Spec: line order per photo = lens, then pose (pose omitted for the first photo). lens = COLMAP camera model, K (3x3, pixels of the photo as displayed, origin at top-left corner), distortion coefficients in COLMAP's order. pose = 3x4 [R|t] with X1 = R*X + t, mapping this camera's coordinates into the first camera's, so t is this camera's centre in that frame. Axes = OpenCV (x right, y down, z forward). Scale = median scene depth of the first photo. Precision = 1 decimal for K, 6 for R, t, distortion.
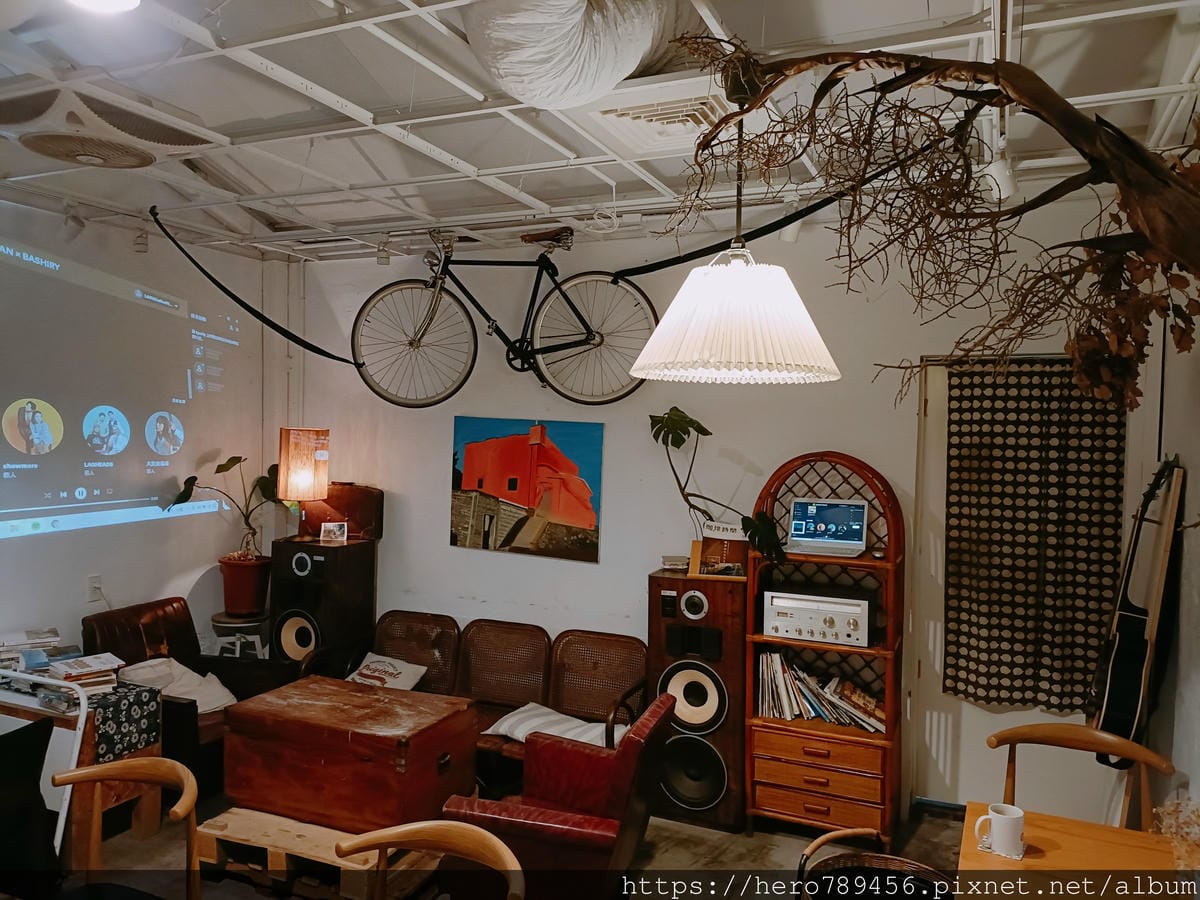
lens RADIAL K [[901.3, 0, 595.5], [0, 901.3, 447.5], [0, 0, 1]] dist [0.044290, -0.040766]
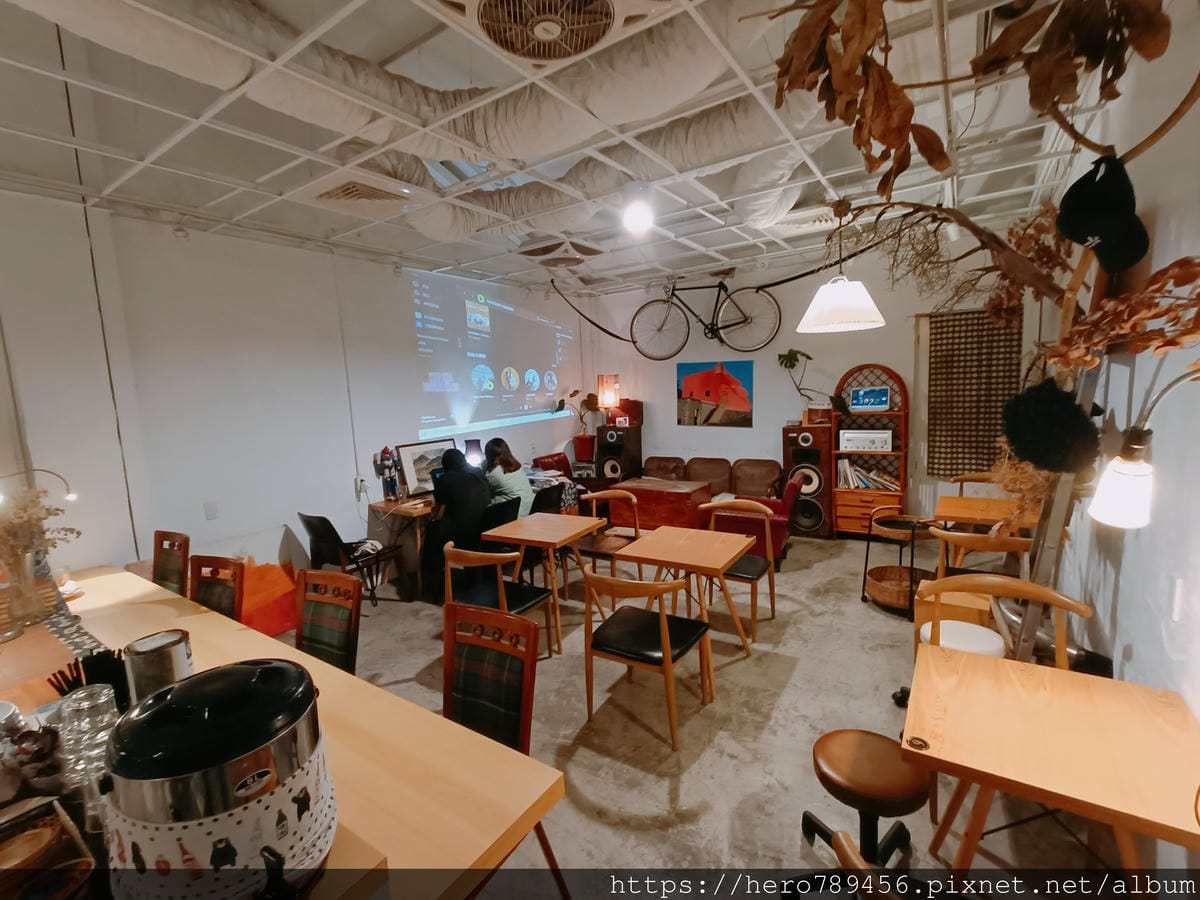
lens RADIAL K [[543.6, 0, 599.4], [0, 543.6, 449.3], [0, 0, 1]] dist [-0.012328, 0.000847]
pose [[0.983230, -0.049234, -0.175601, -0.147555], [0.066554, 0.993331, 0.094146, 0.040551], [0.169795, -0.104254, 0.979949, -0.363095]]
